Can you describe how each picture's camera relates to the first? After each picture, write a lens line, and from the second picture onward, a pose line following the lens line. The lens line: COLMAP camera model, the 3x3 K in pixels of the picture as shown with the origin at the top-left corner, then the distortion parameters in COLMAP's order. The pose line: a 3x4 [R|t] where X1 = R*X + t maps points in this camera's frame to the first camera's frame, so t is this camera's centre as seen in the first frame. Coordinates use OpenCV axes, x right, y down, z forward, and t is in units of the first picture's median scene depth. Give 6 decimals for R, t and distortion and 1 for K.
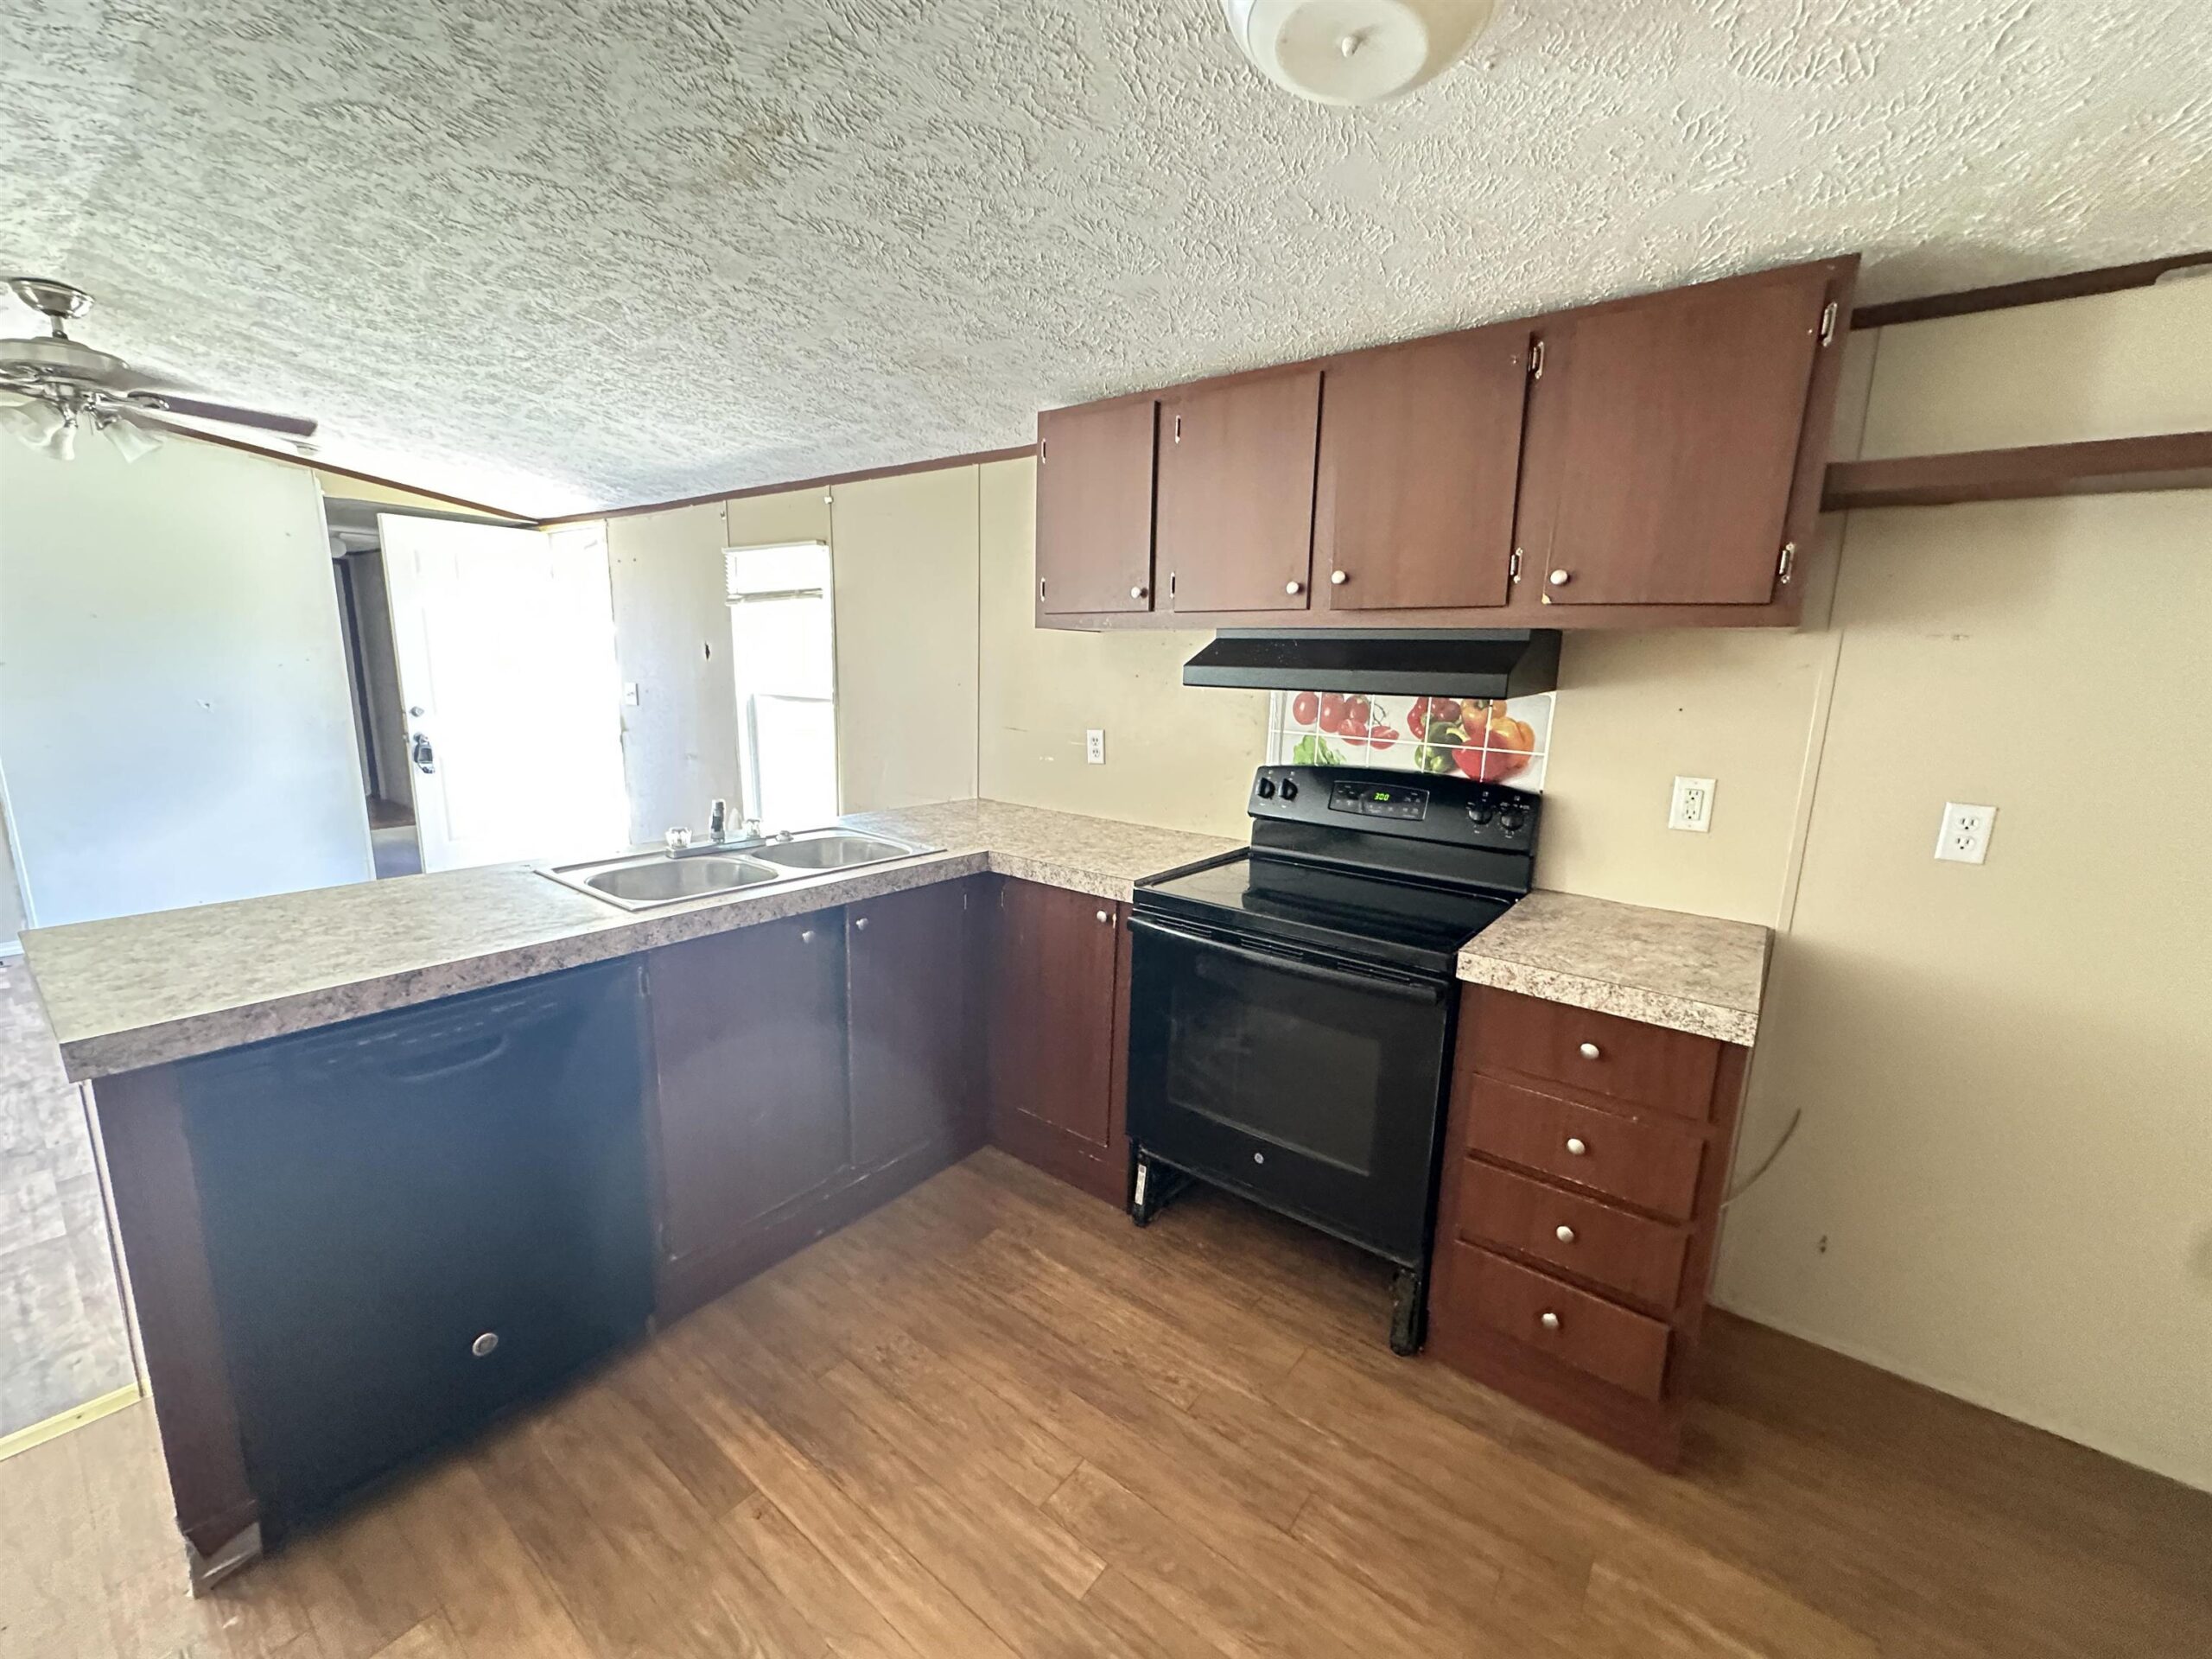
lens RADIAL K [[887.2, 0, 1102.0], [0, 887.2, 828.6], [0, 0, 1]] dist [-0.000826, 0.000476]
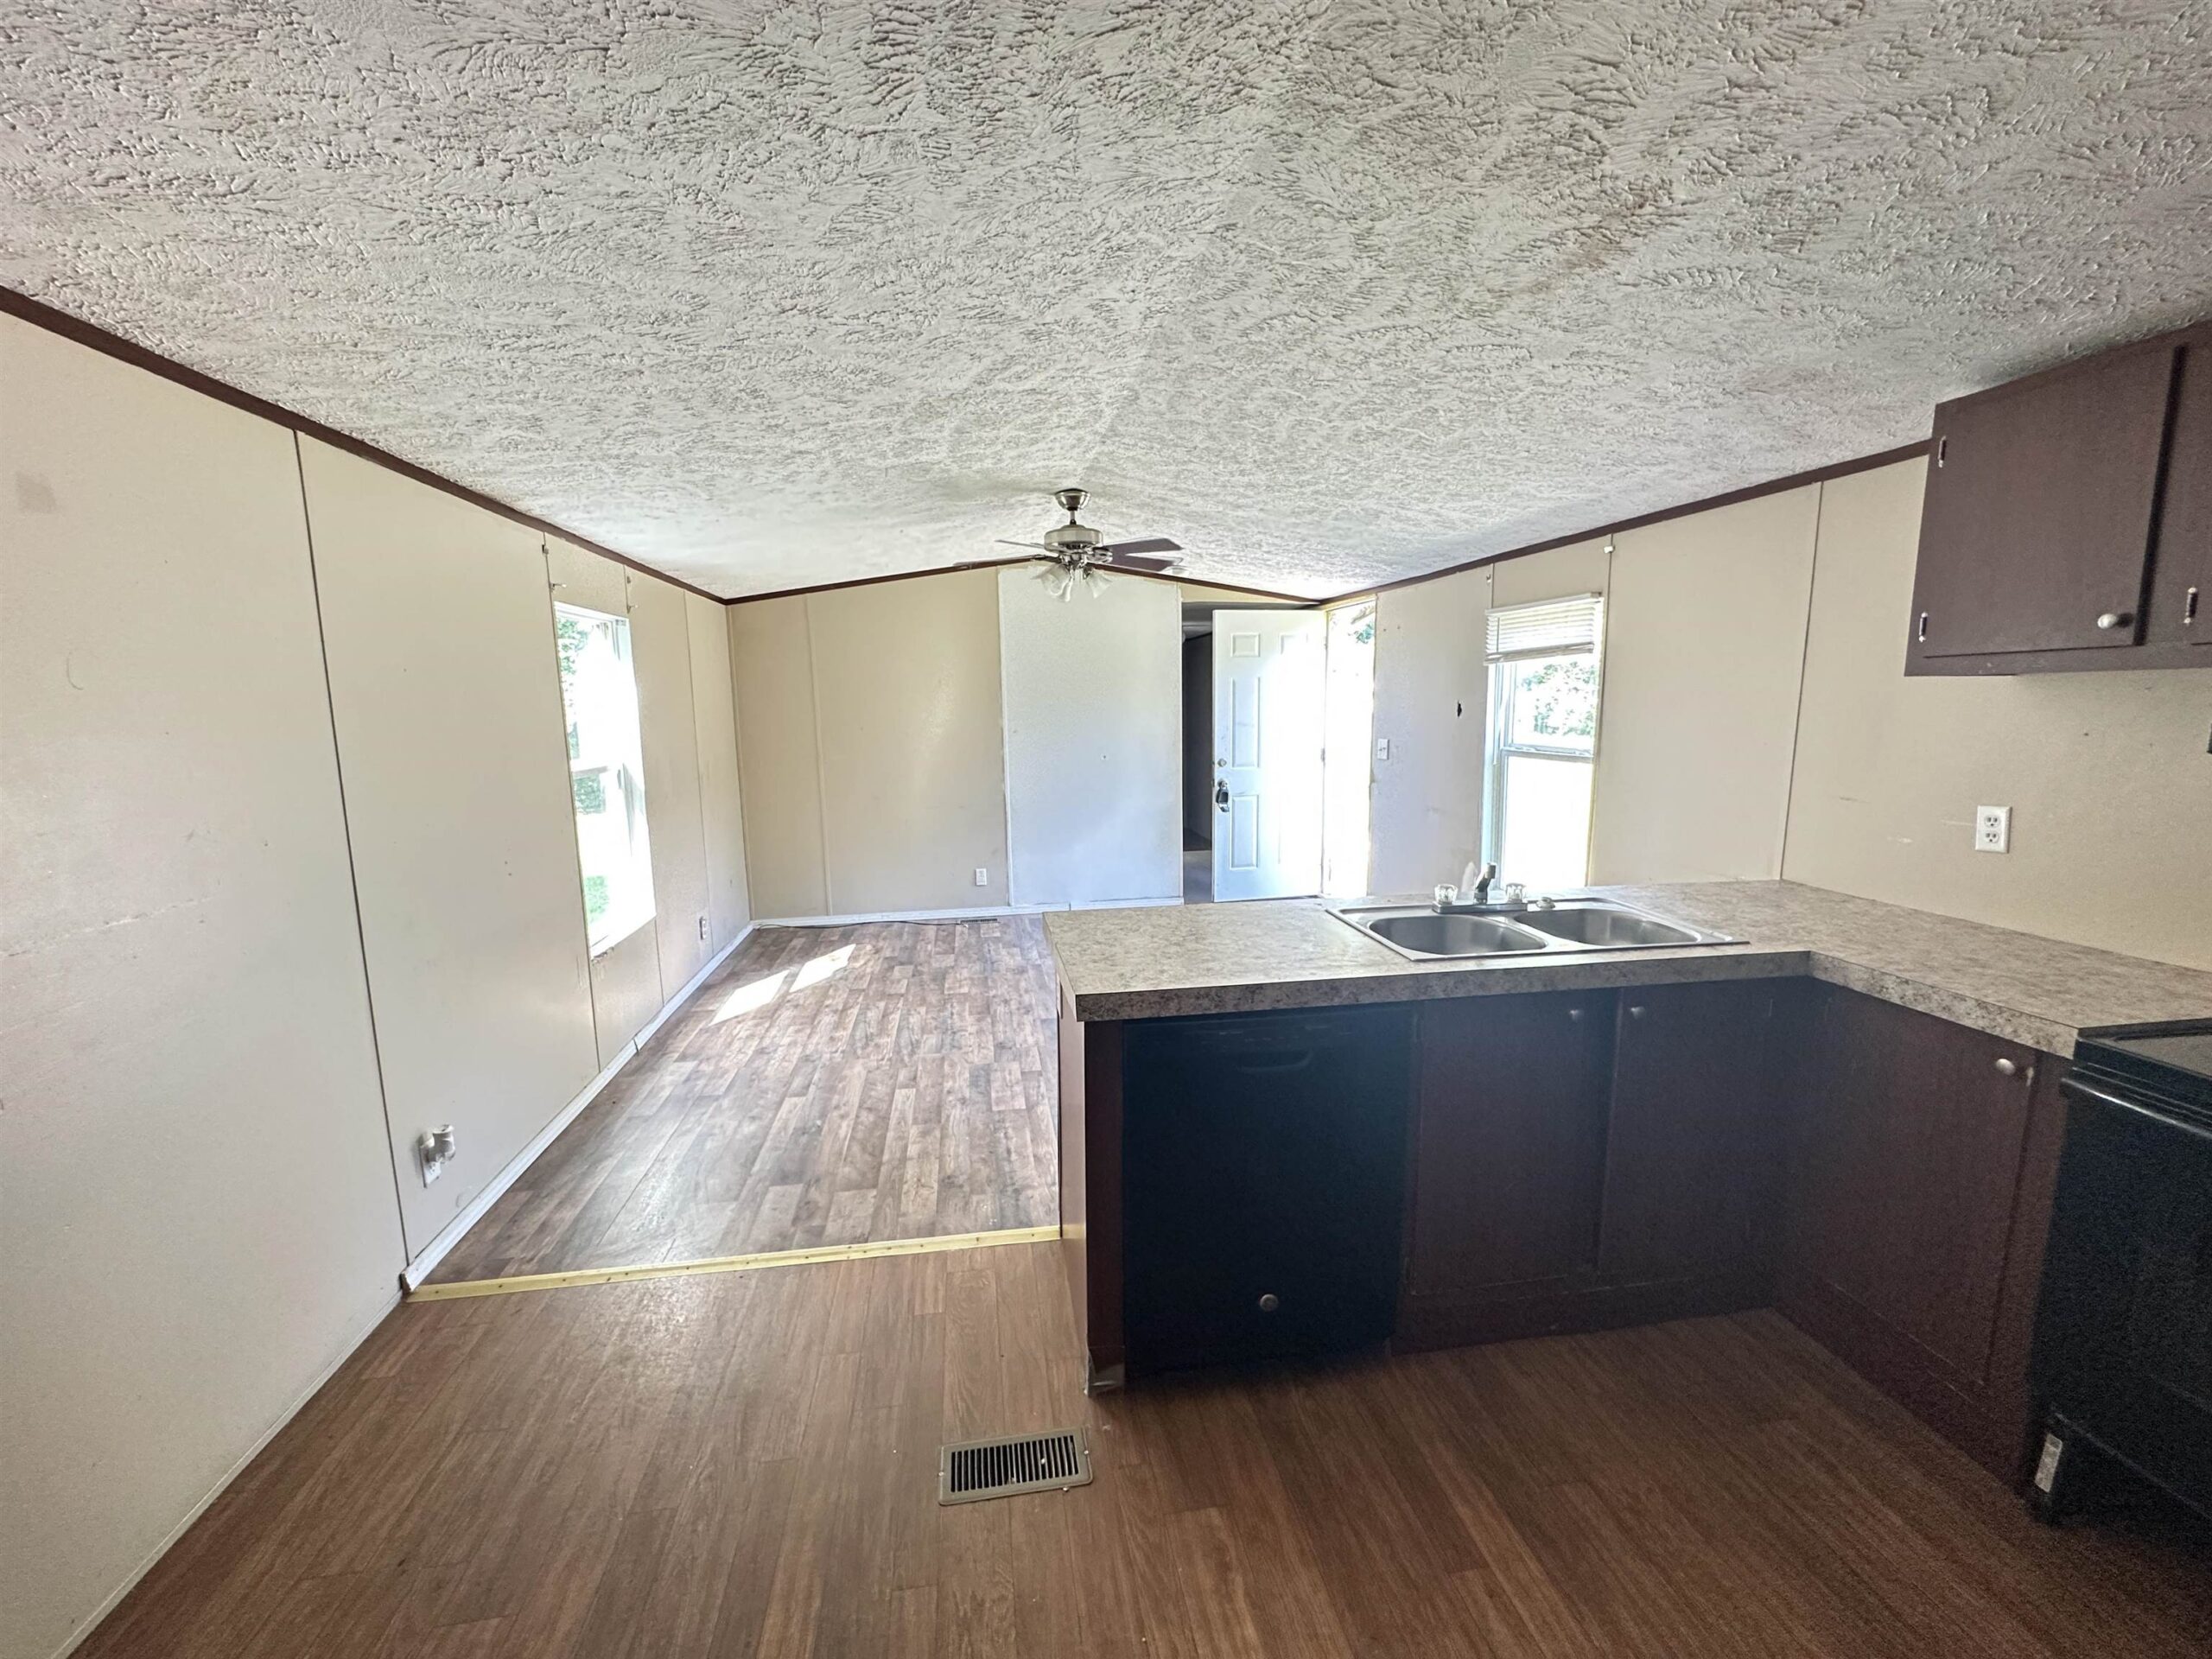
lens RADIAL K [[887.2, 0, 1102.0], [0, 887.2, 828.6], [0, 0, 1]] dist [-0.000826, 0.000476]
pose [[0.728014, 0.063953, -0.682573, -0.059975], [-0.098006, 0.995122, -0.011294, -0.016080], [0.678521, 0.075119, 0.730730, -0.059425]]
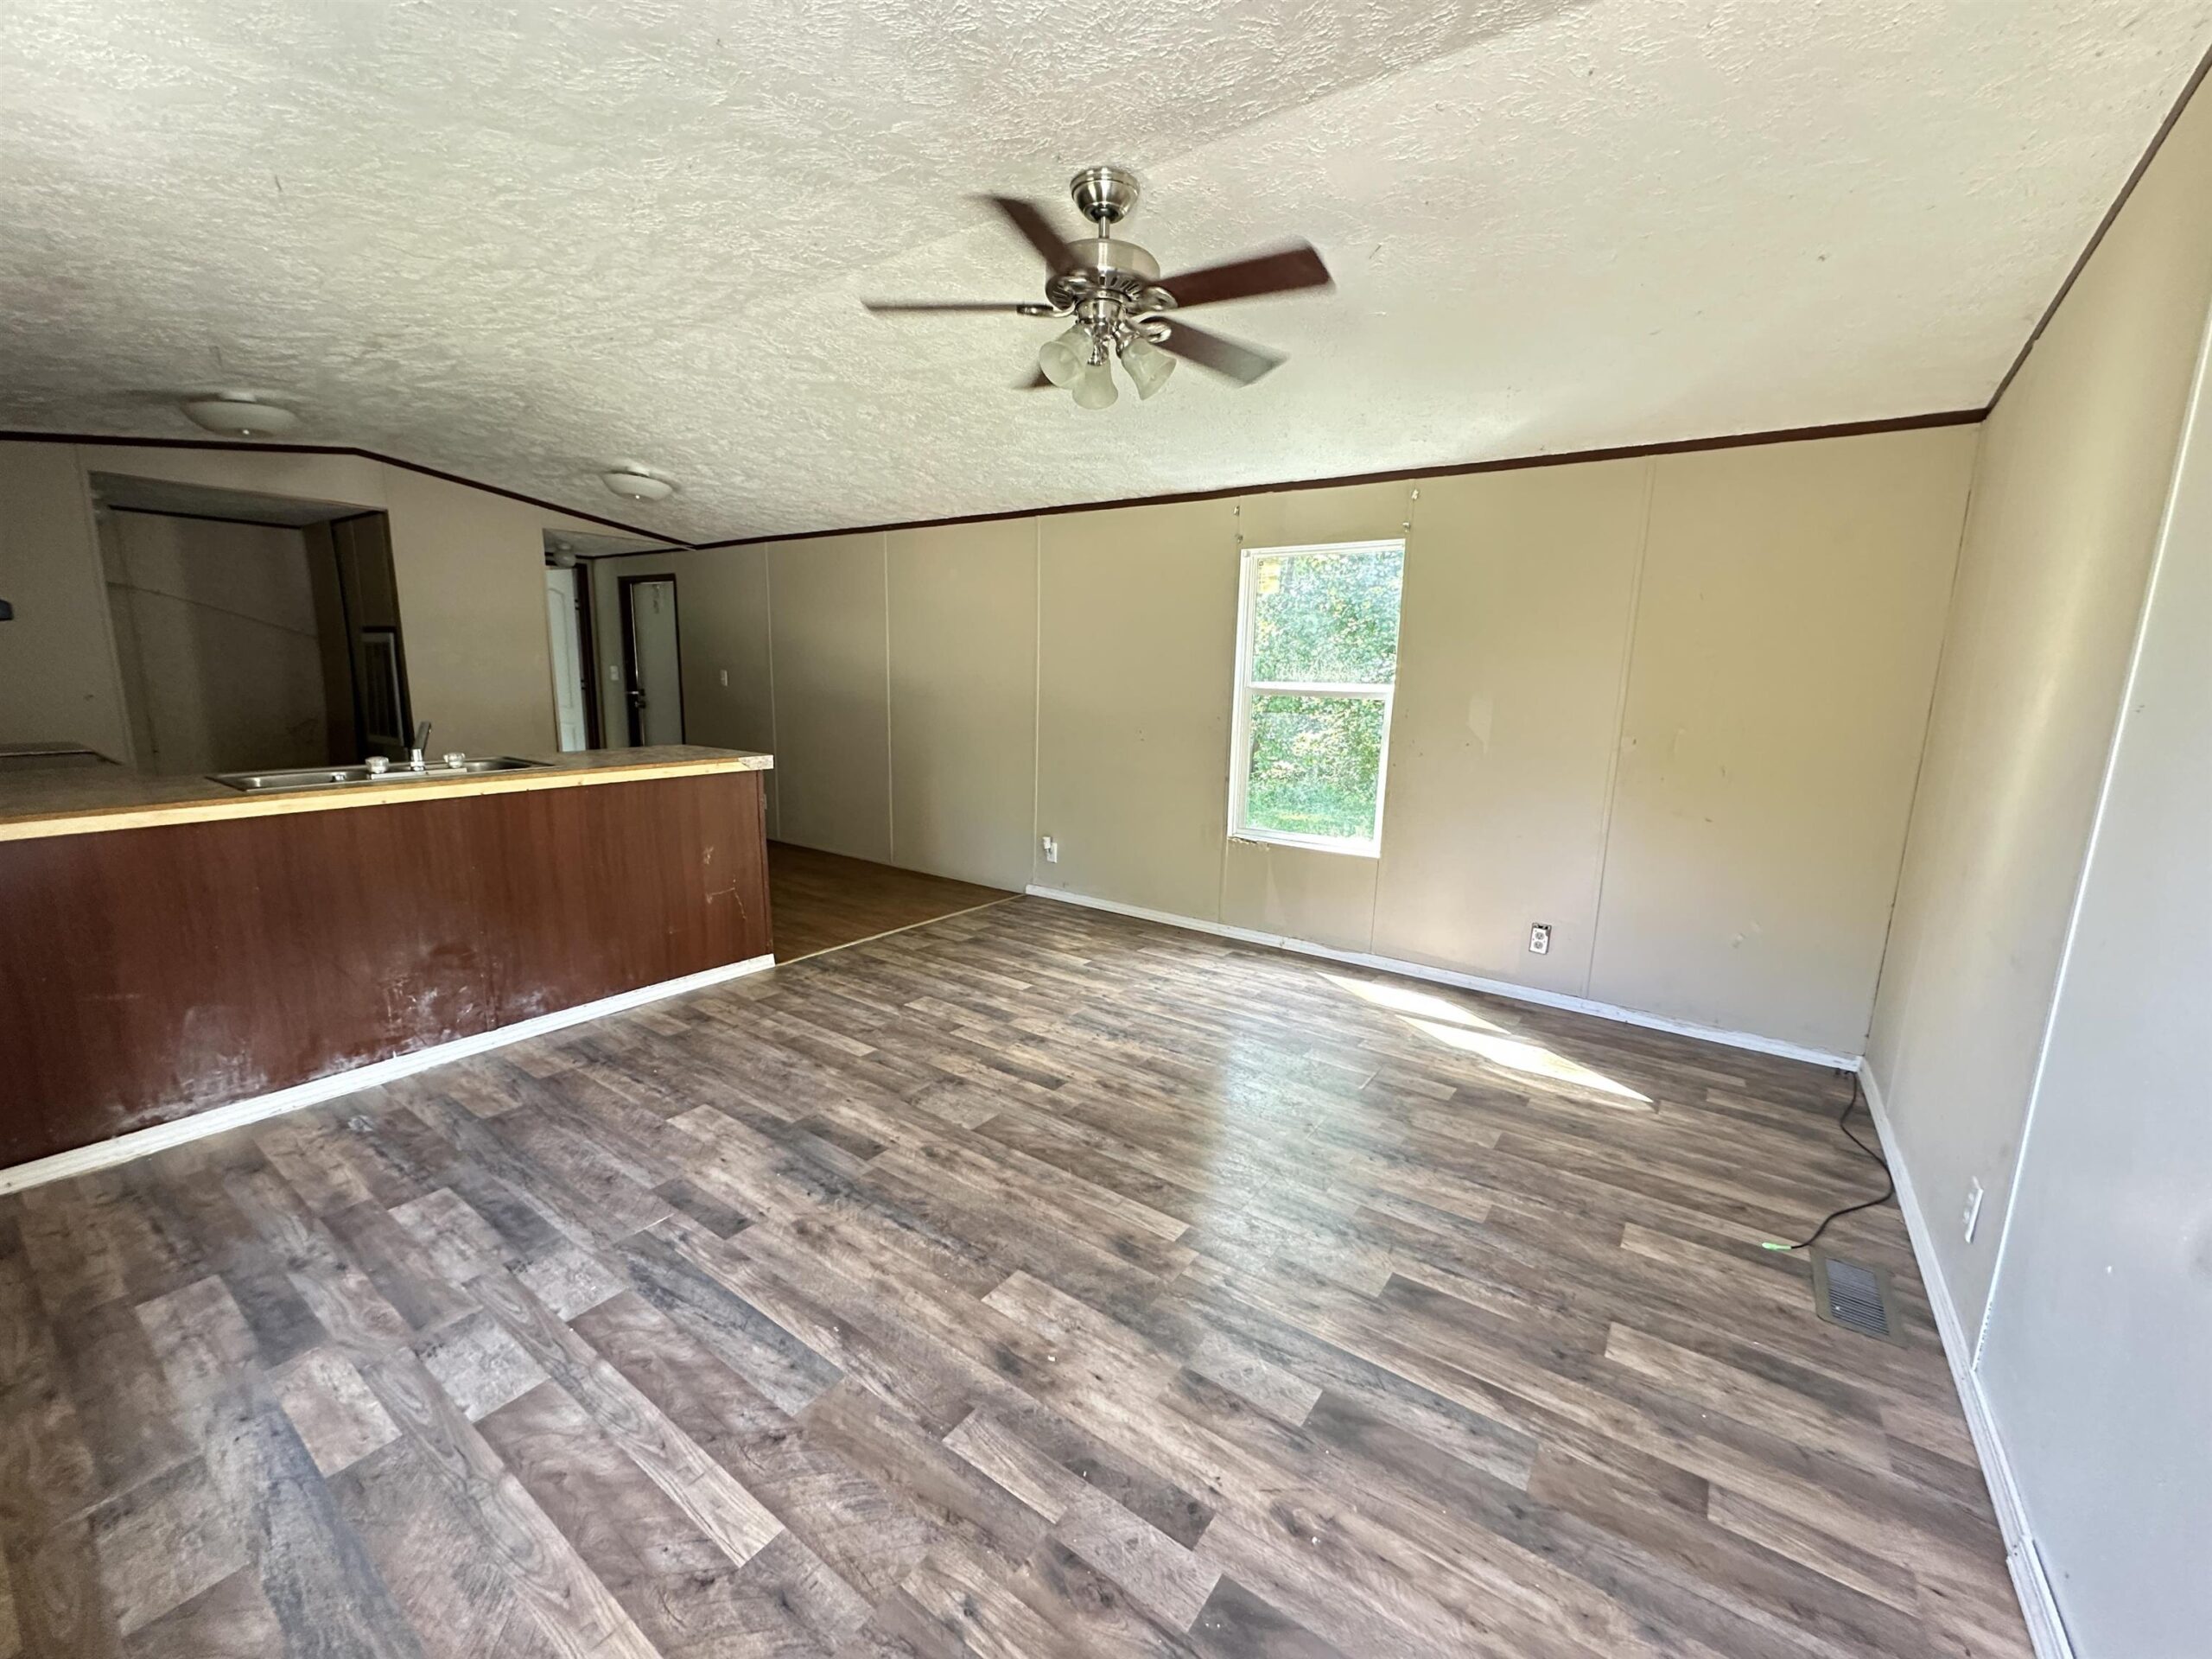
lens RADIAL K [[887.2, 0, 1102.0], [0, 887.2, 828.6], [0, 0, 1]] dist [-0.000826, 0.000476]
pose [[-0.997536, -0.038710, -0.058509, -1.314390], [-0.057220, 0.931467, 0.359299, -0.407721], [0.040591, 0.361762, -0.931387, 2.213834]]
